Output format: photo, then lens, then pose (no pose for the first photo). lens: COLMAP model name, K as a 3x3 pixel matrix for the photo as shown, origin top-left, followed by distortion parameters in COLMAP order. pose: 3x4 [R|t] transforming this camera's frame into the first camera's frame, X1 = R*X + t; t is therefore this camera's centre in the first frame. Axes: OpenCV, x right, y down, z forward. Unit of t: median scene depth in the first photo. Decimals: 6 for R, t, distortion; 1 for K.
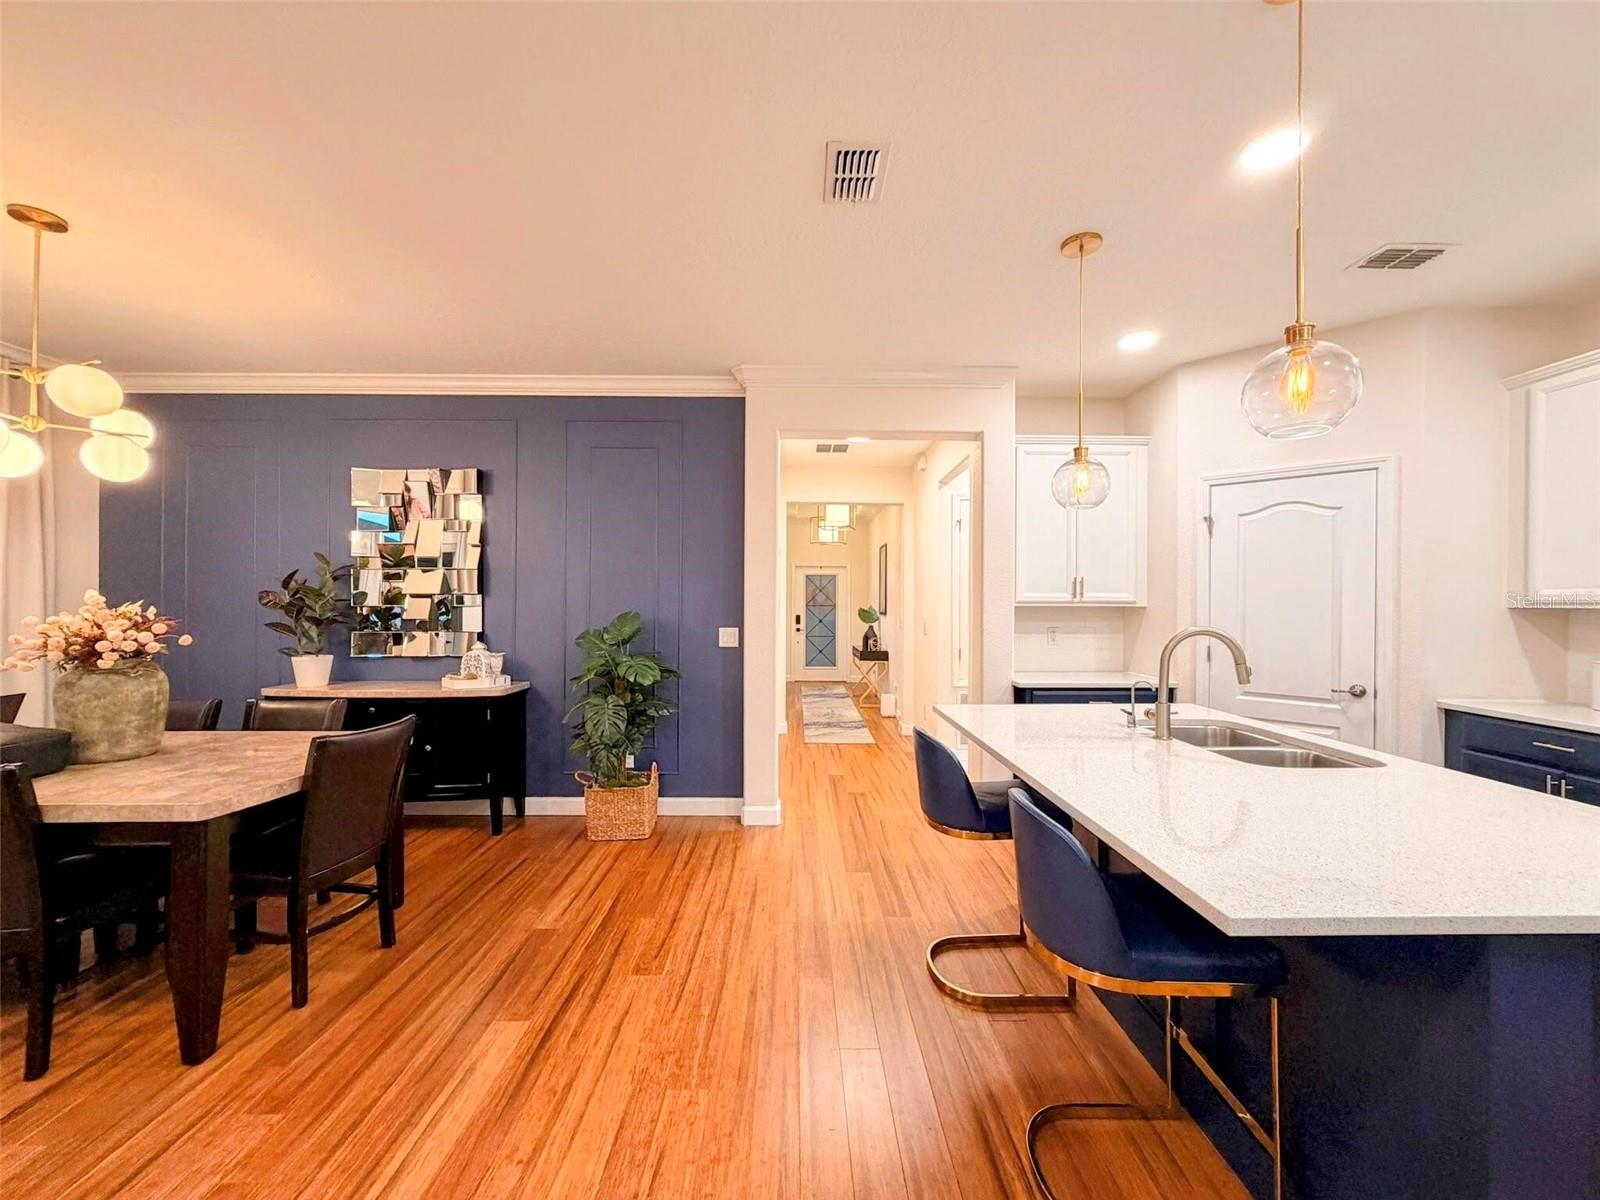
lens RADIAL K [[636.2, 0, 798.1], [0, 636.2, 601.9], [0, 0, 1]] dist [-0.001560, -0.000396]
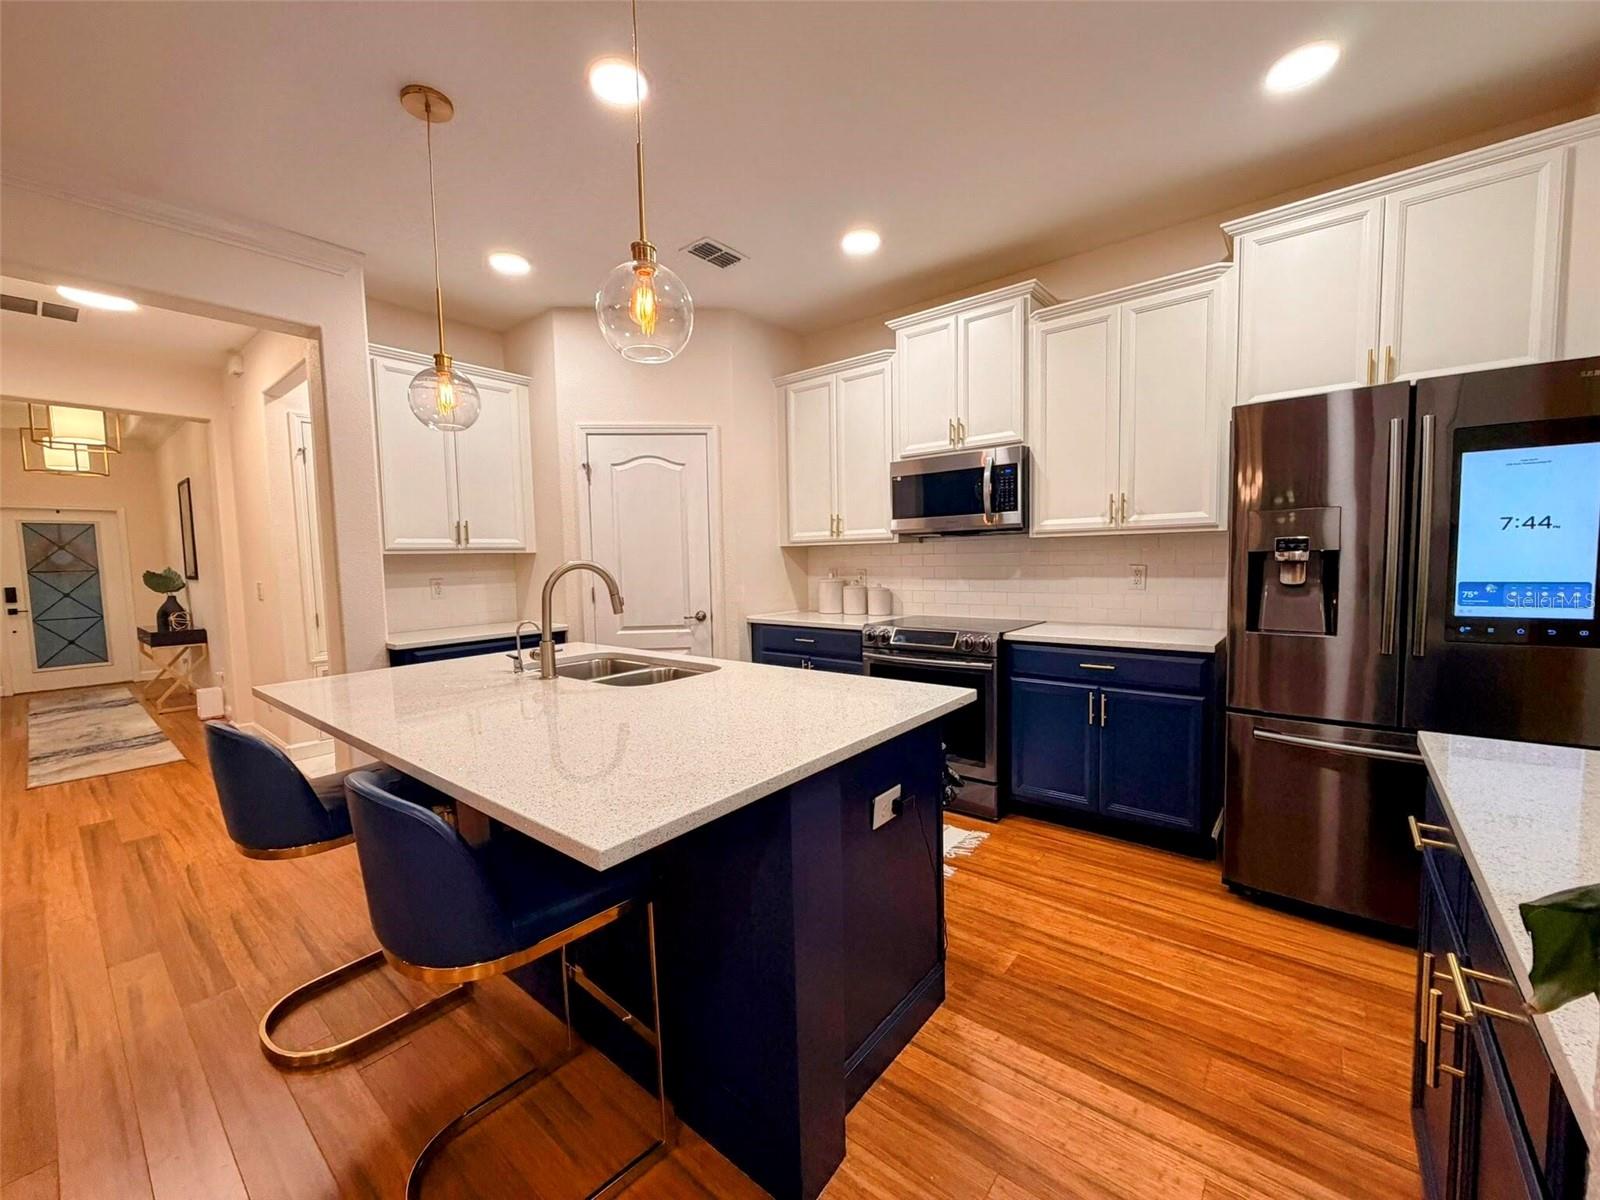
lens RADIAL K [[636.2, 0, 798.1], [0, 636.2, 601.9], [0, 0, 1]] dist [-0.001560, -0.000396]
pose [[0.639561, -0.073119, 0.765255, 0.064581], [0.024922, 0.996915, 0.074426, 0.028229], [-0.768336, -0.028528, 0.639411, 0.072881]]
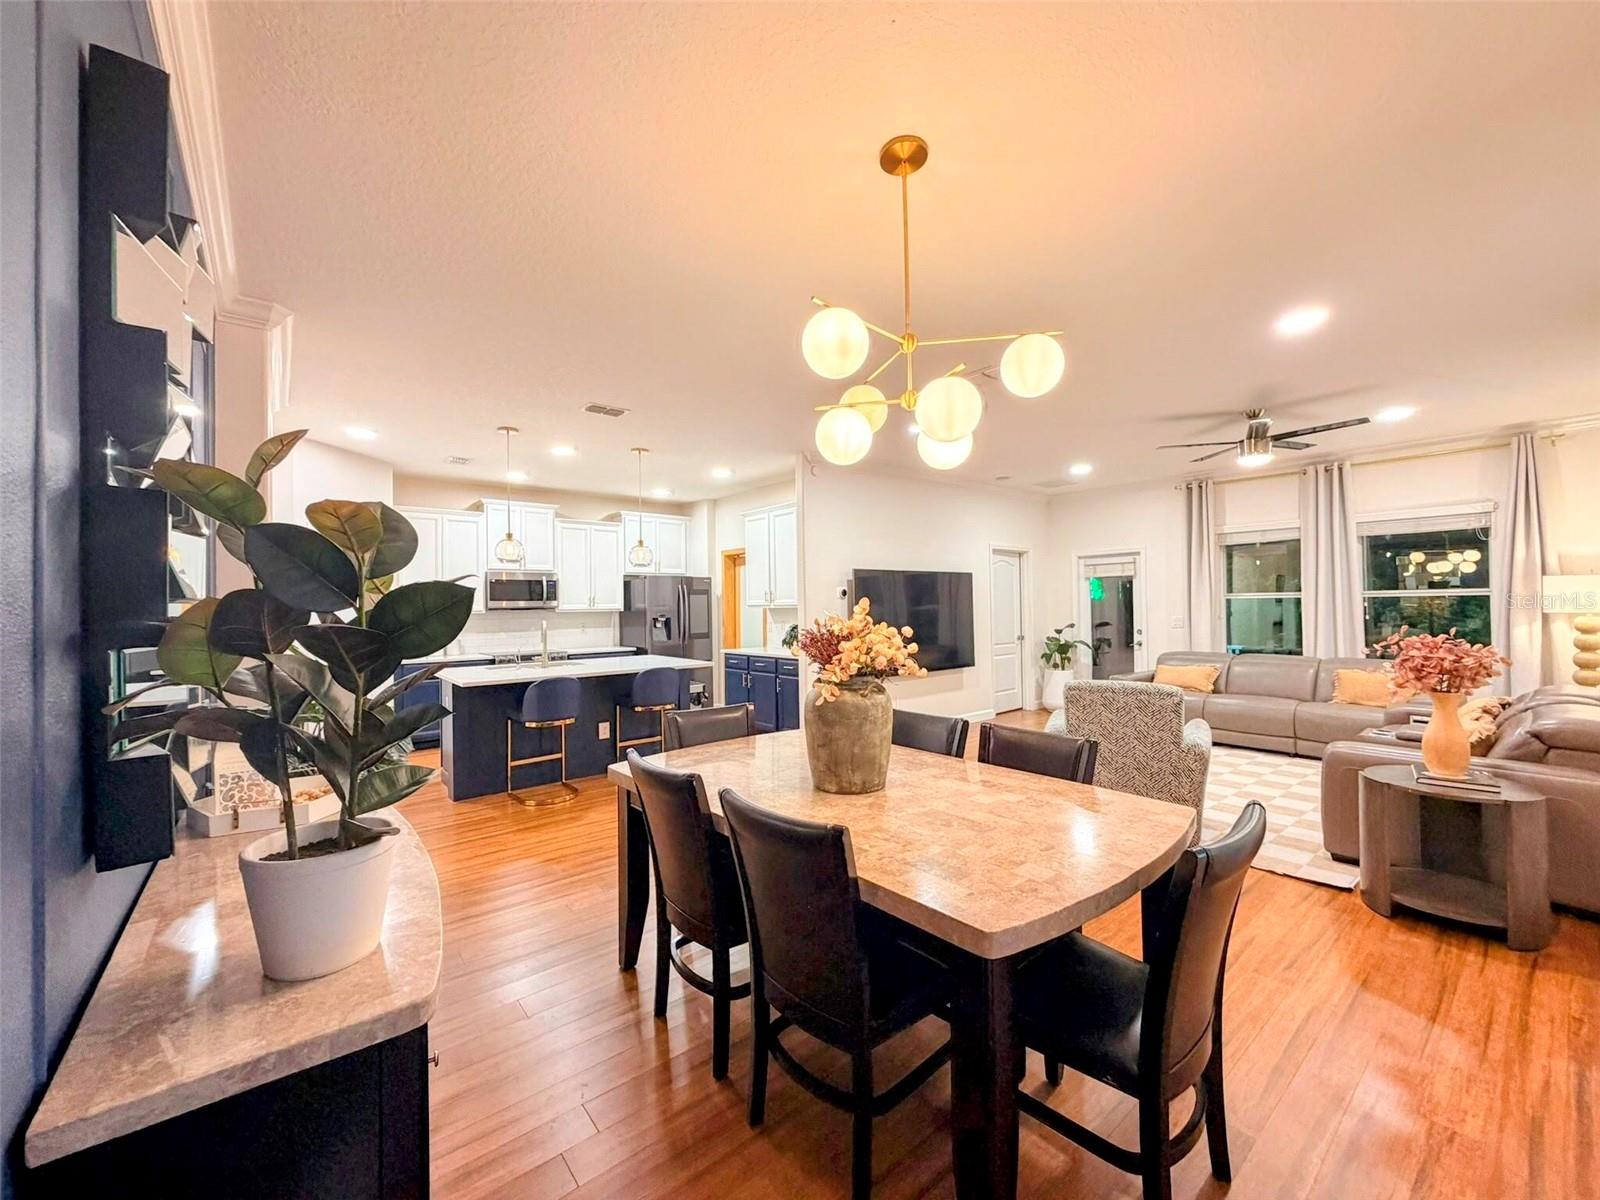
lens RADIAL K [[636.2, 0, 798.1], [0, 636.2, 601.9], [0, 0, 1]] dist [-0.001560, -0.000396]
pose [[-0.632086, 0.010040, 0.774833, -1.399980], [0.010446, 0.999936, -0.004435, -0.010077], [-0.774828, 0.005291, -0.632150, 1.317947]]
